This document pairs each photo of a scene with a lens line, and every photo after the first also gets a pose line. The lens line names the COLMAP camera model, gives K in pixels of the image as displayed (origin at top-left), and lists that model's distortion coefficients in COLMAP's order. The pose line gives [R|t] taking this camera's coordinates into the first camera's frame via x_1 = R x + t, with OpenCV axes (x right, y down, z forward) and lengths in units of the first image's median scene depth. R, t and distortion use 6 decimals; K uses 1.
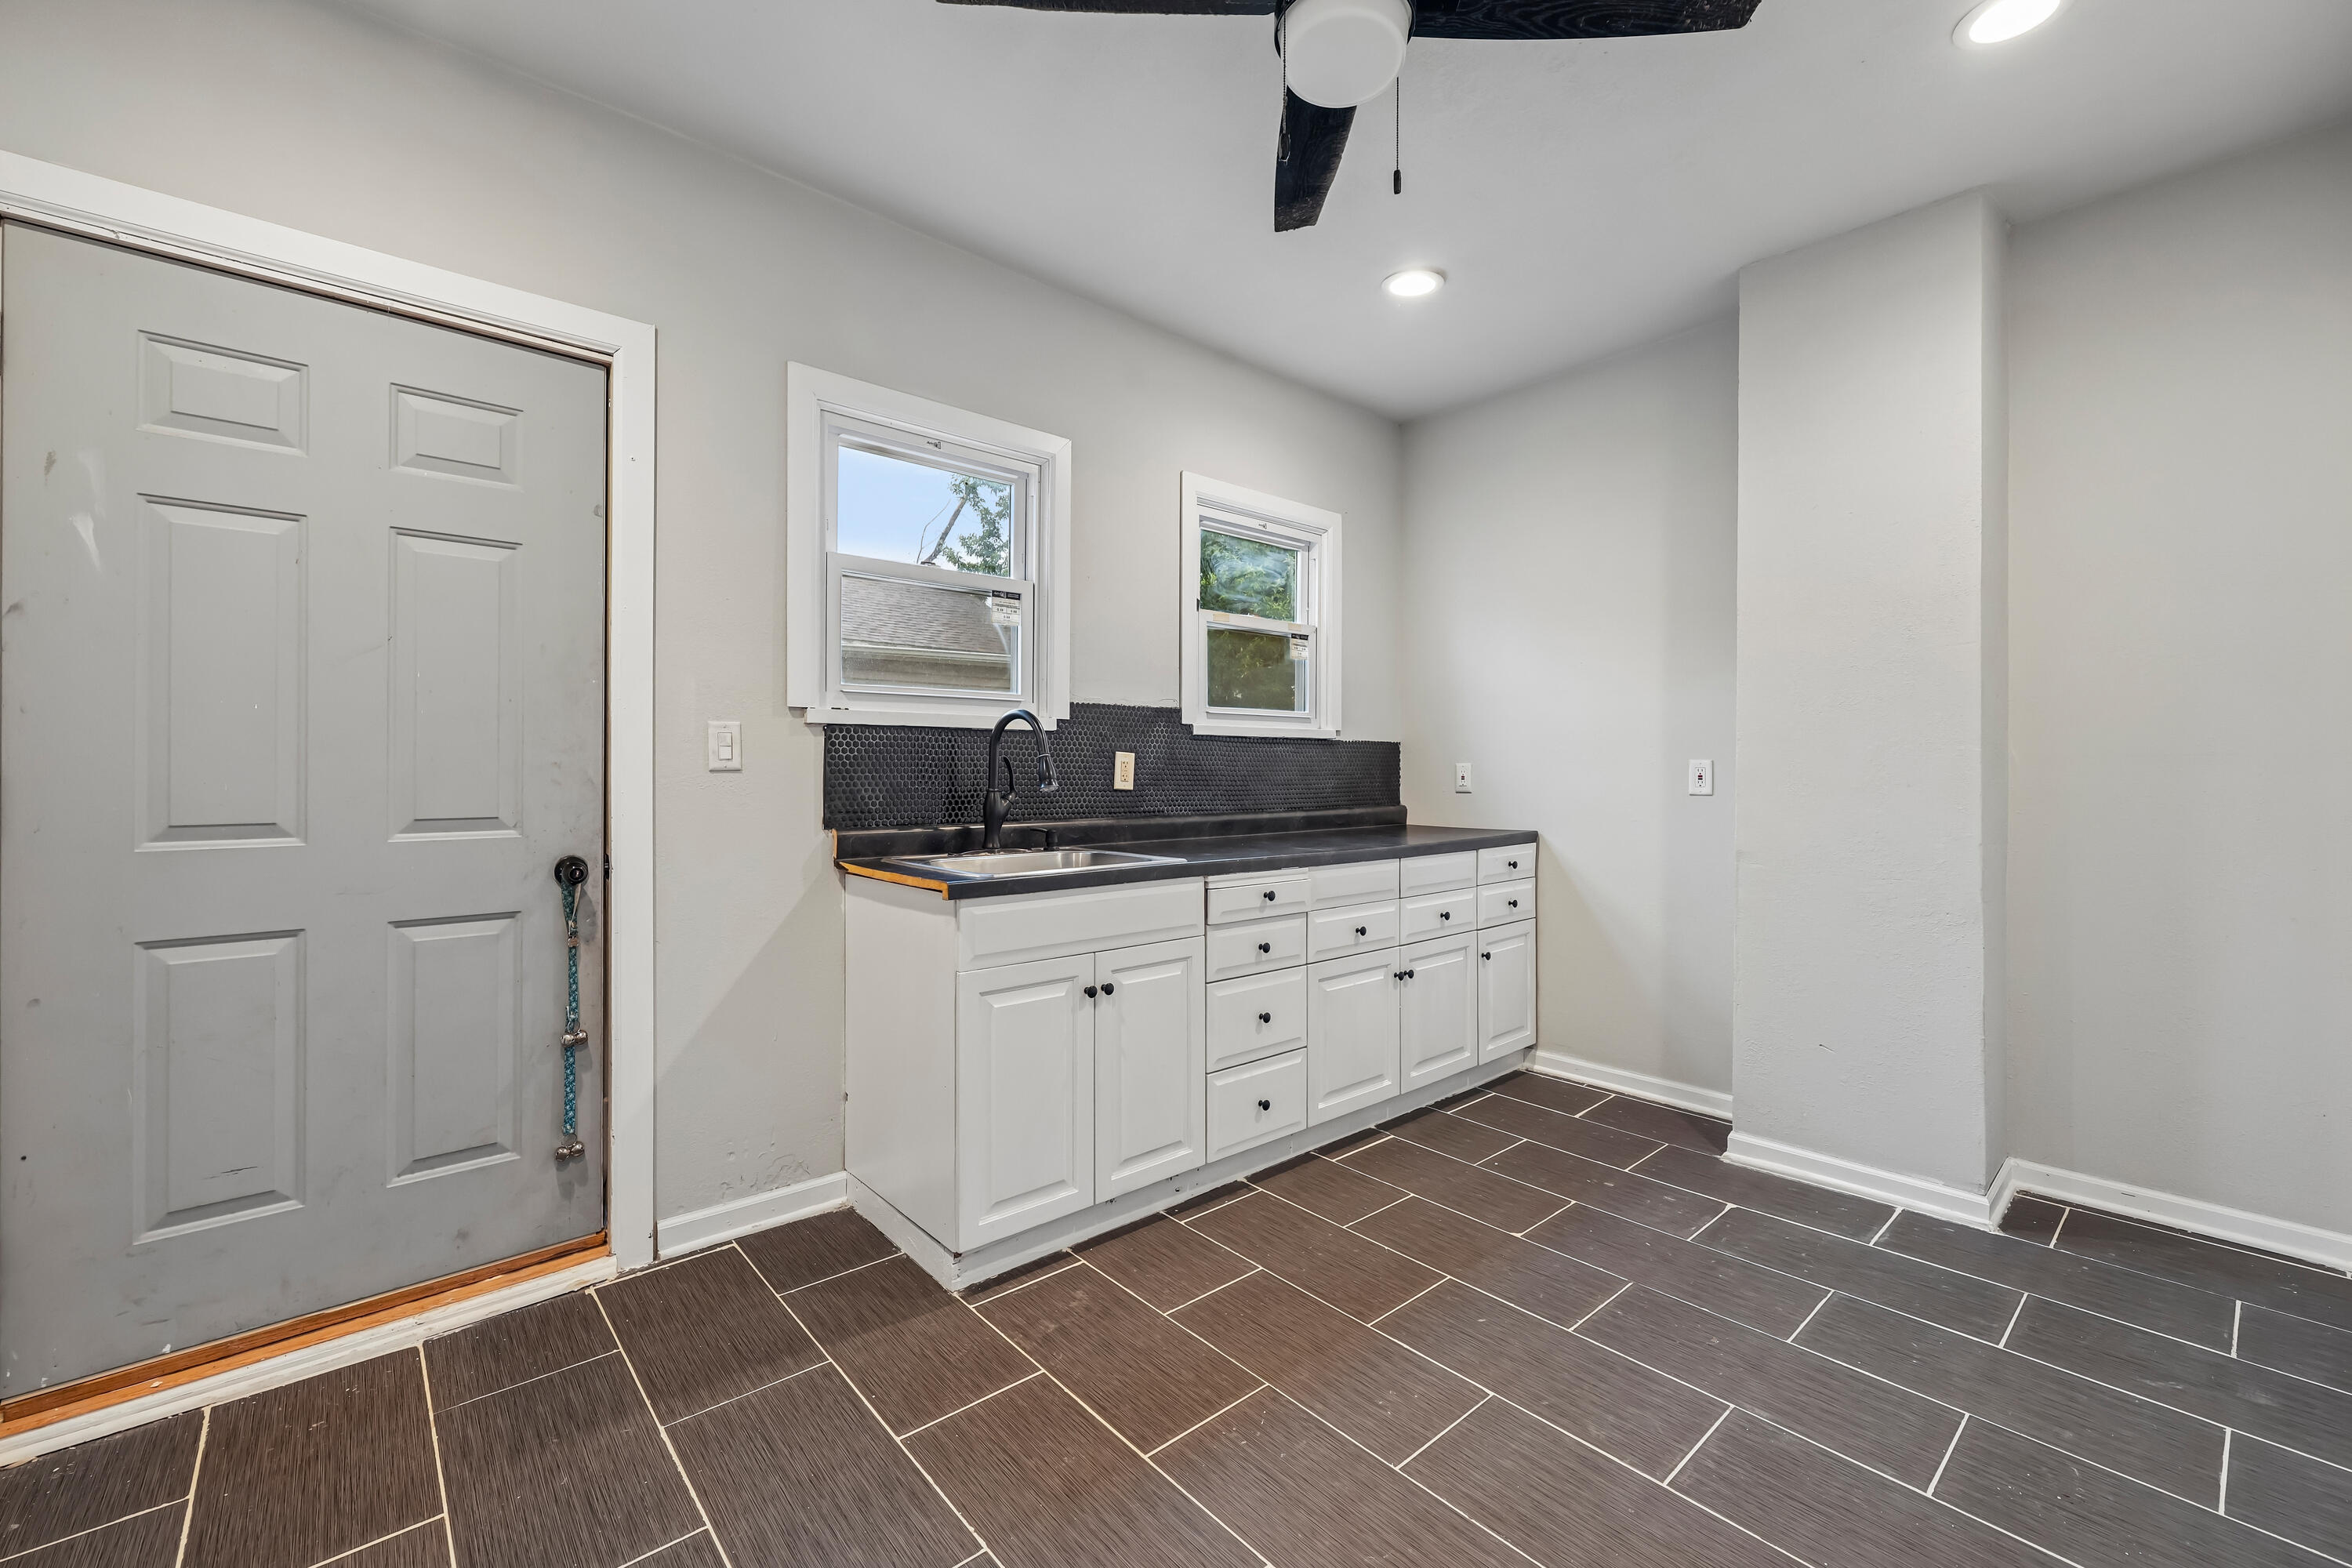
lens RADIAL K [[961.2, 0, 1179.3], [0, 961.2, 766.6], [0, 0, 1]] dist [-0.000641, 0.000489]
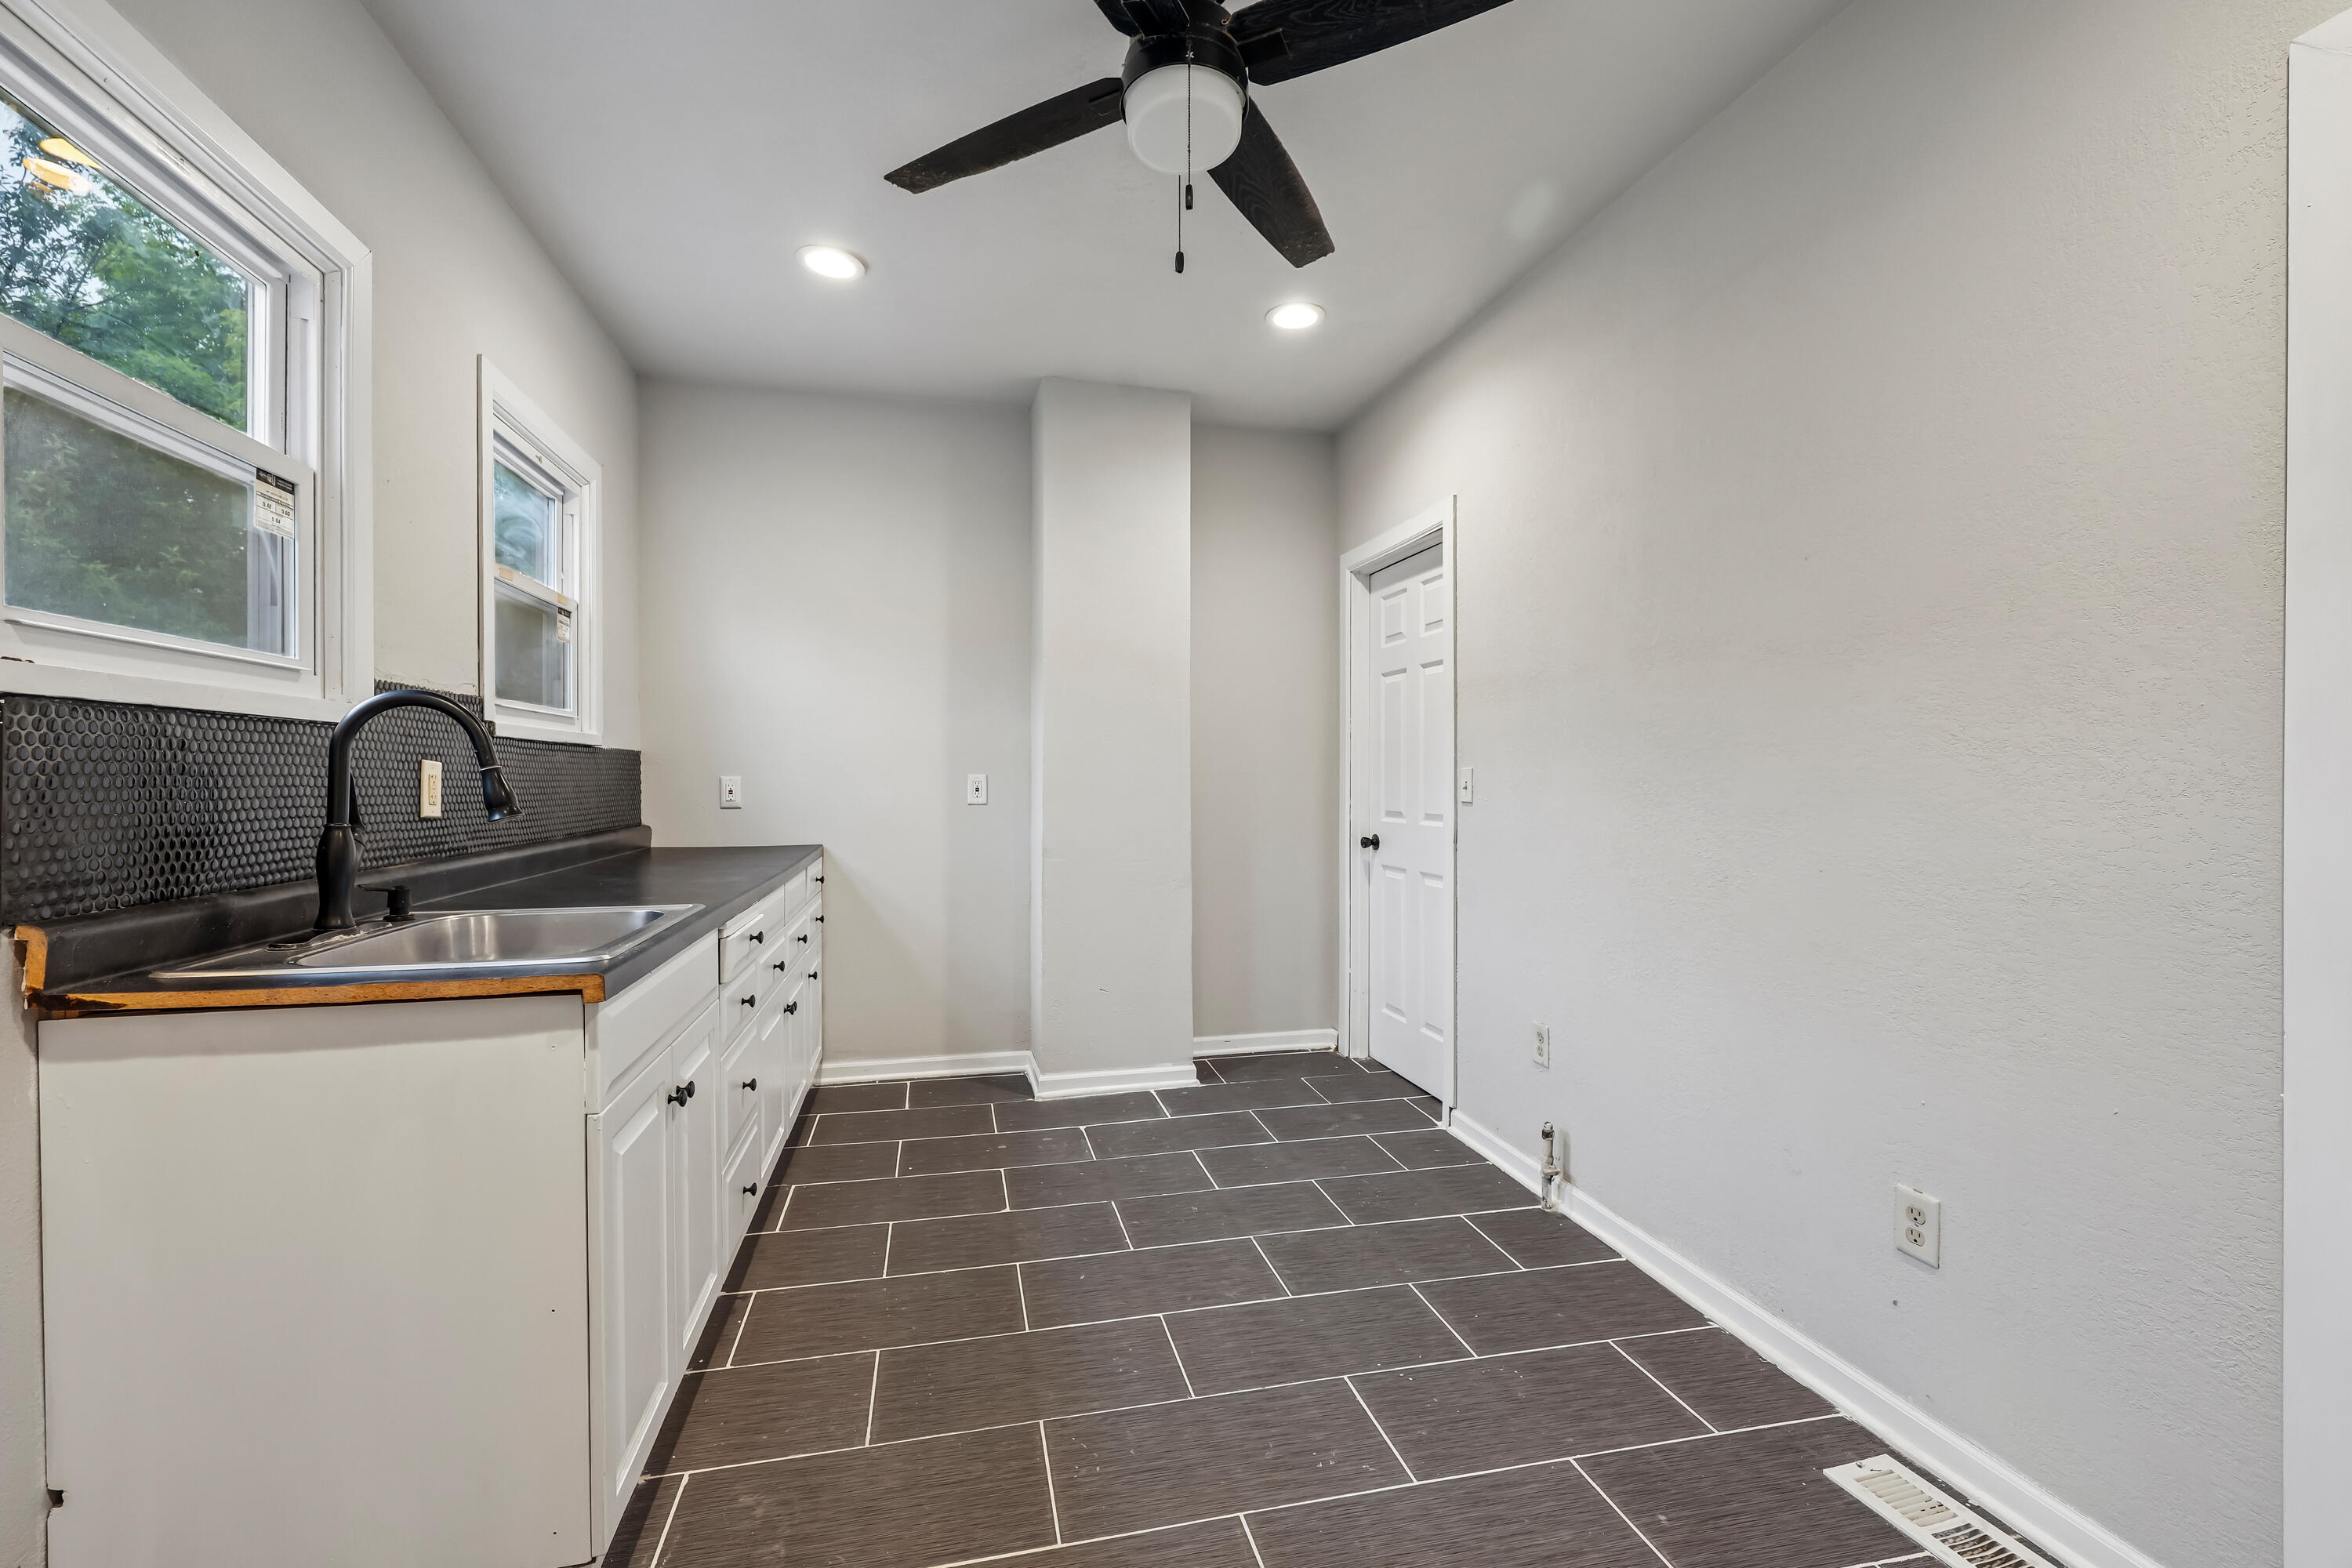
lens RADIAL K [[967.6, 0, 1167.5], [0, 967.6, 788.7], [0, 0, 1]] dist [-0.001550, 0.000024]
pose [[0.470479, -0.010397, 0.882350, -0.476263], [-0.002135, 0.999914, 0.012920, -0.006506], [-0.882408, -0.007962, 0.470417, 0.292491]]
